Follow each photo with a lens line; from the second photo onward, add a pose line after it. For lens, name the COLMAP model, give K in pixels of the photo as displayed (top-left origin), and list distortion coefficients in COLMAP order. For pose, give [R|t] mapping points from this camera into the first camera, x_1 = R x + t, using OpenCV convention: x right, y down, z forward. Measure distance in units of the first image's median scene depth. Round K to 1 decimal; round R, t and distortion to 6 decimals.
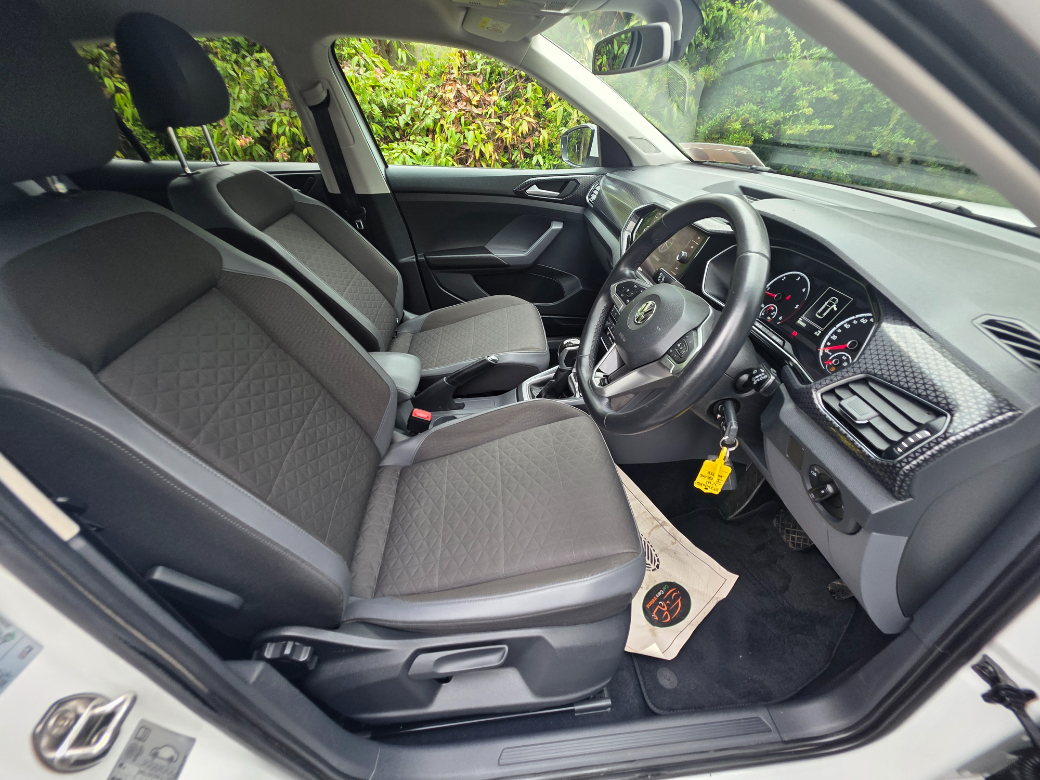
lens RADIAL K [[418.7, 0, 523.5], [0, 418.7, 397.5], [0, 0, 1]] dist [-0.003353, -0.000478]
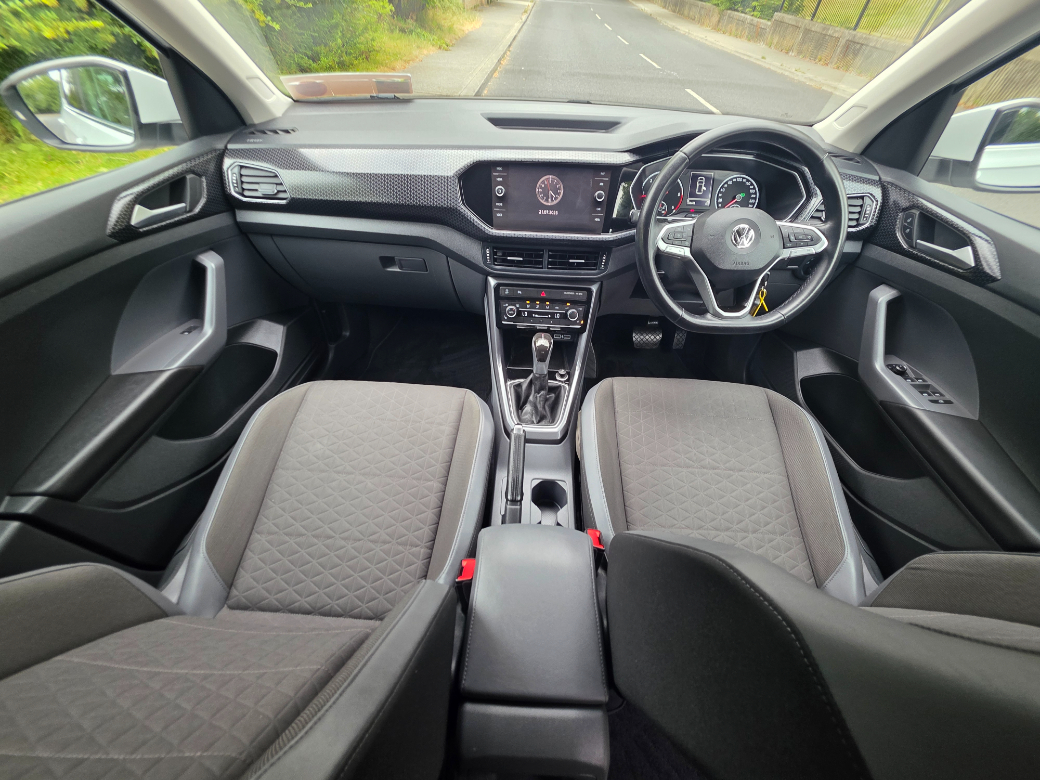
lens RADIAL K [[418.7, 0, 517.6], [0, 418.7, 390.5], [0, 0, 1]] dist [-0.003353, -0.000478]
pose [[0.122698, -0.662711, 0.738755, -0.556305], [0.545531, 0.666871, 0.507620, -0.508026], [-0.829060, 0.340730, 0.443353, 0.690900]]
